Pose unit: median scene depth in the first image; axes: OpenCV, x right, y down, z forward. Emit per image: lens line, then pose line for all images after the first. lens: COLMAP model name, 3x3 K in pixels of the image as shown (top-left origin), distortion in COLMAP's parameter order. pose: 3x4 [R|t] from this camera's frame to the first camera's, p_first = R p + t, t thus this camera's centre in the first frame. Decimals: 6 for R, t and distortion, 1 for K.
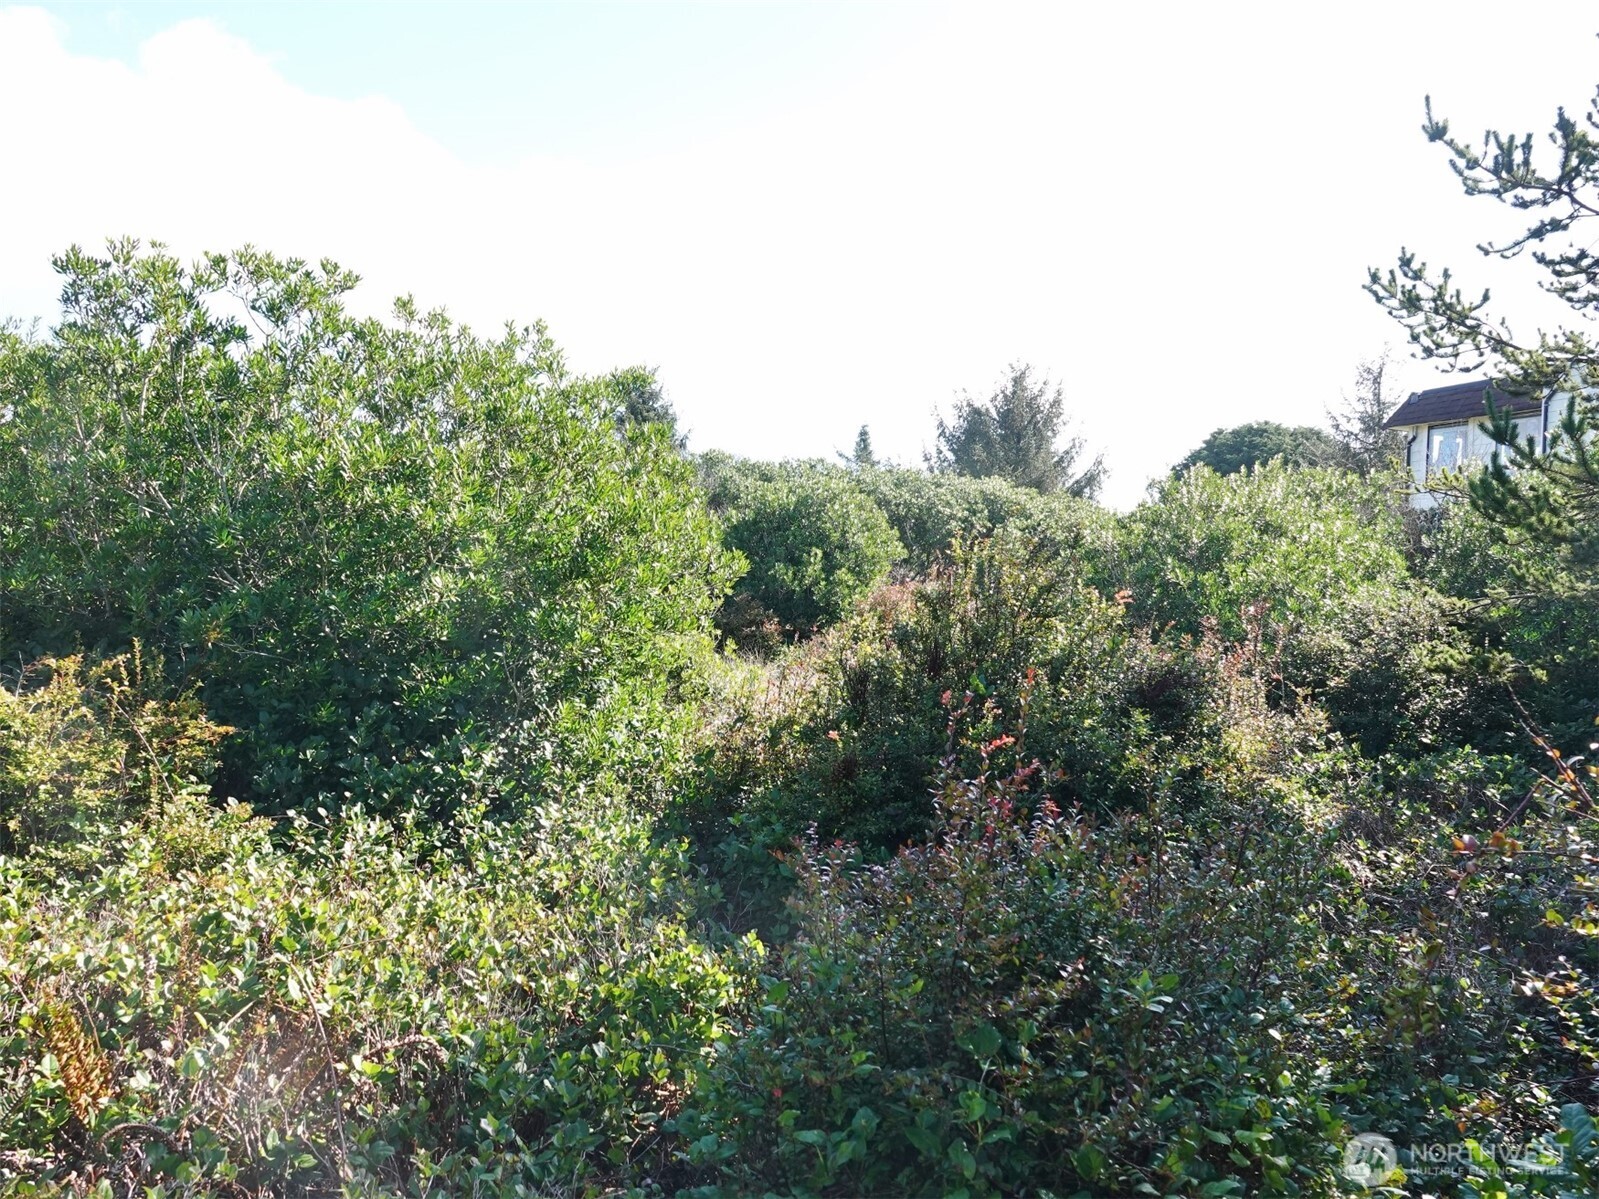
lens RADIAL K [[1244.8, 0, 800.4], [0, 1244.8, 597.4], [0, 0, 1]] dist [0.001577, 0.002546]
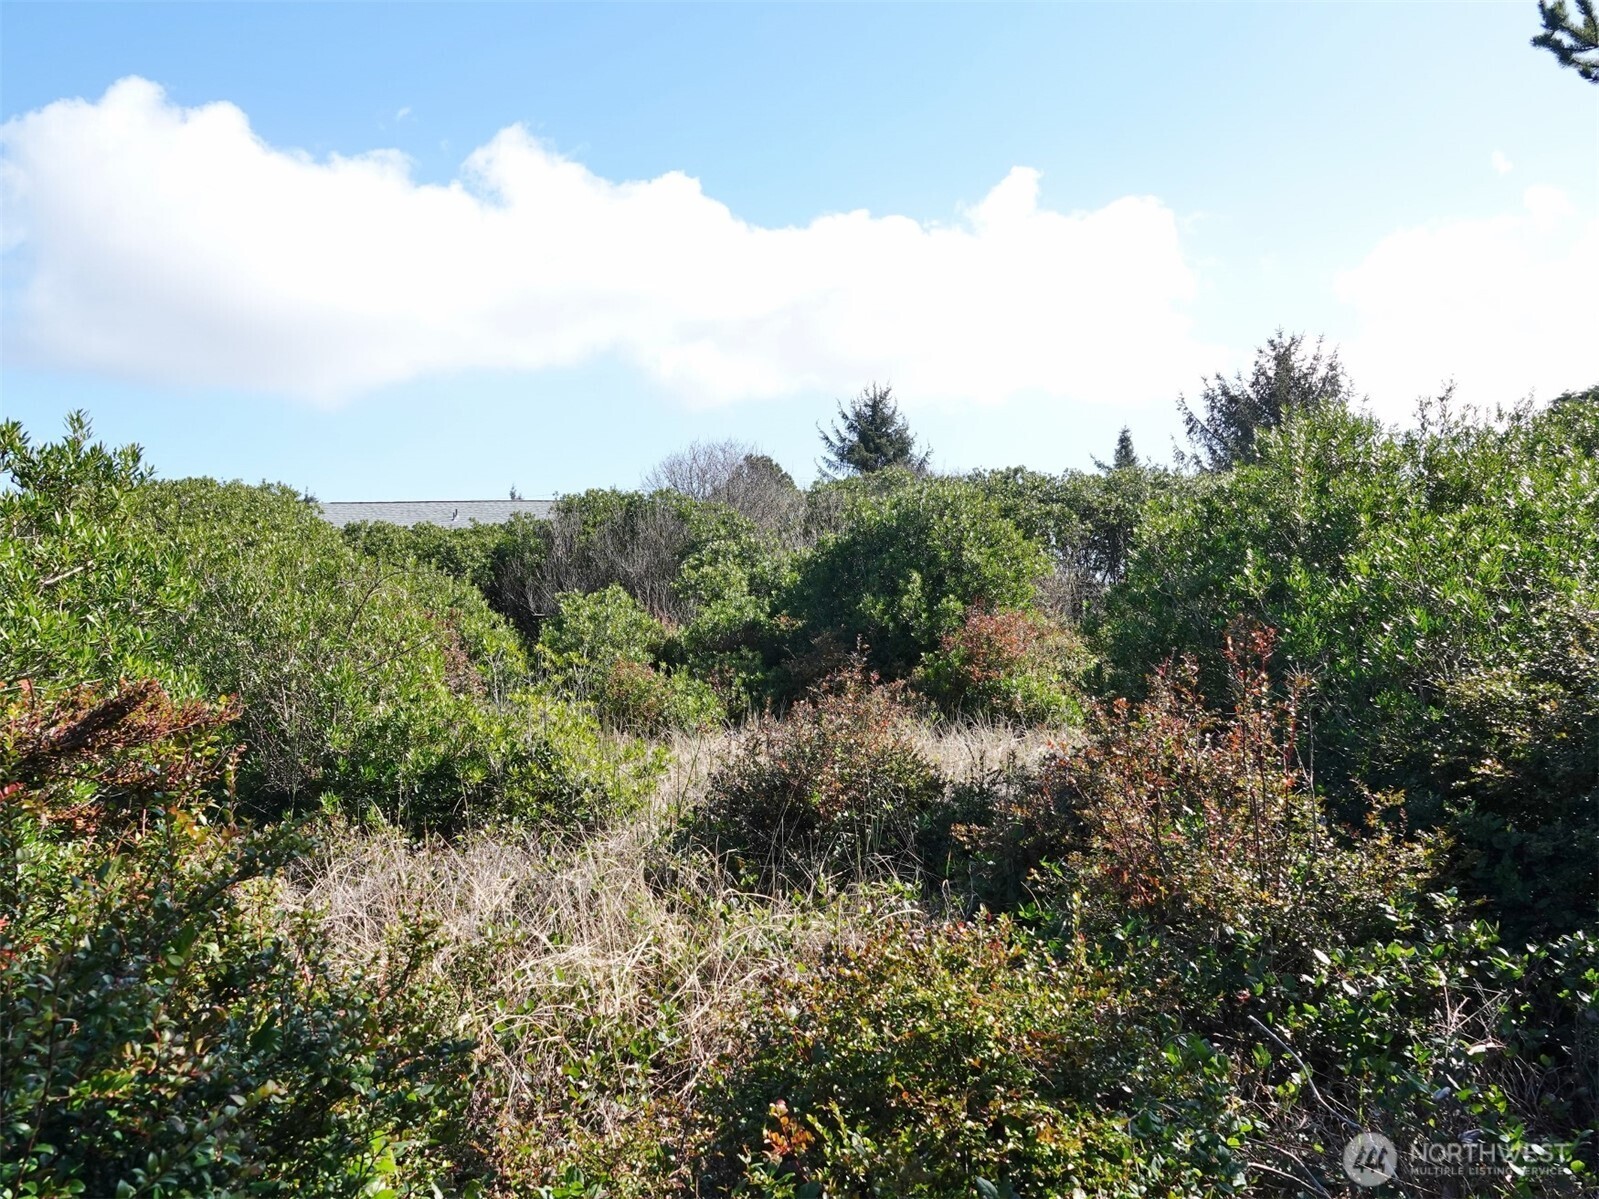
lens RADIAL K [[1244.8, 0, 802.9], [0, 1244.8, 605.6], [0, 0, 1]] dist [0.001577, 0.002546]
pose [[0.966995, -0.063218, -0.246828, 0.186120], [0.058641, 0.997944, -0.025858, -0.002100], [0.247955, 0.010530, 0.968714, 0.277037]]
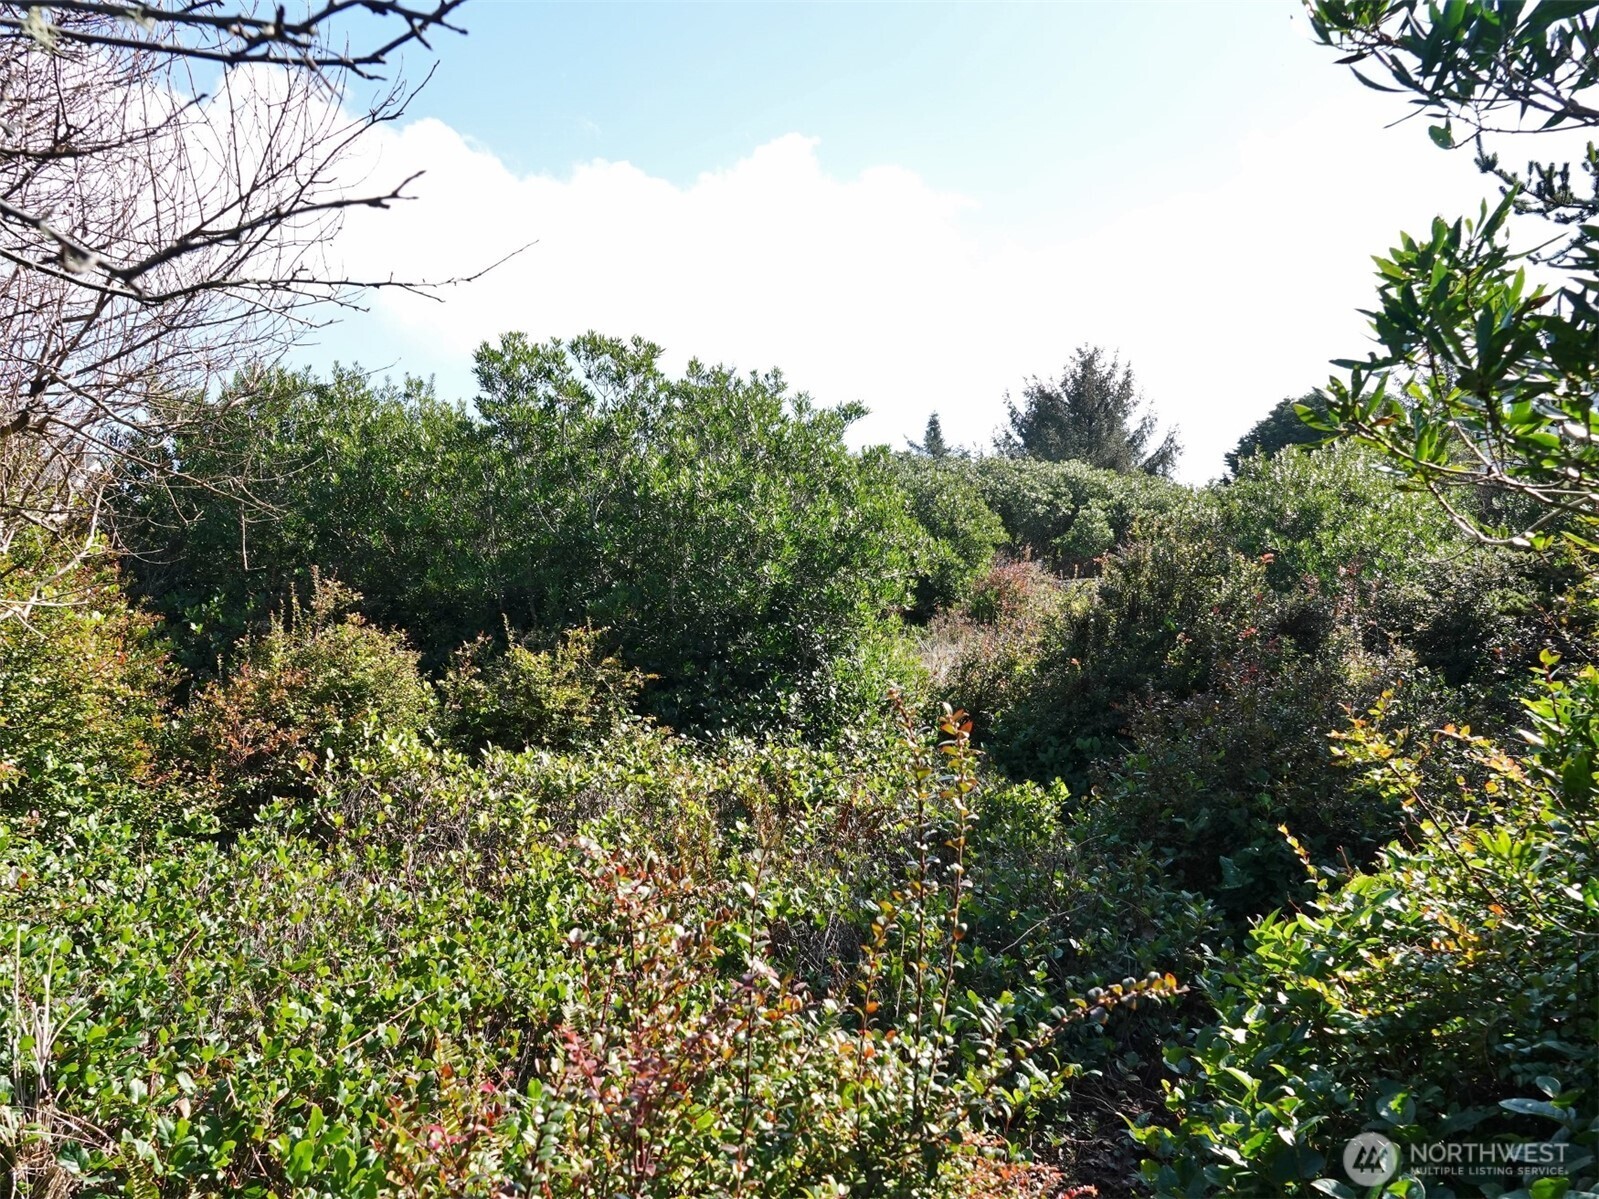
lens RADIAL K [[1244.8, 0, 797.2], [0, 1244.8, 592.2], [0, 0, 1]] dist [0.001577, 0.002546]
pose [[0.997646, -0.044968, -0.051771, -0.066038], [0.045137, 0.998979, 0.002088, 0.003640], [0.051624, -0.004420, 0.998657, -0.141983]]
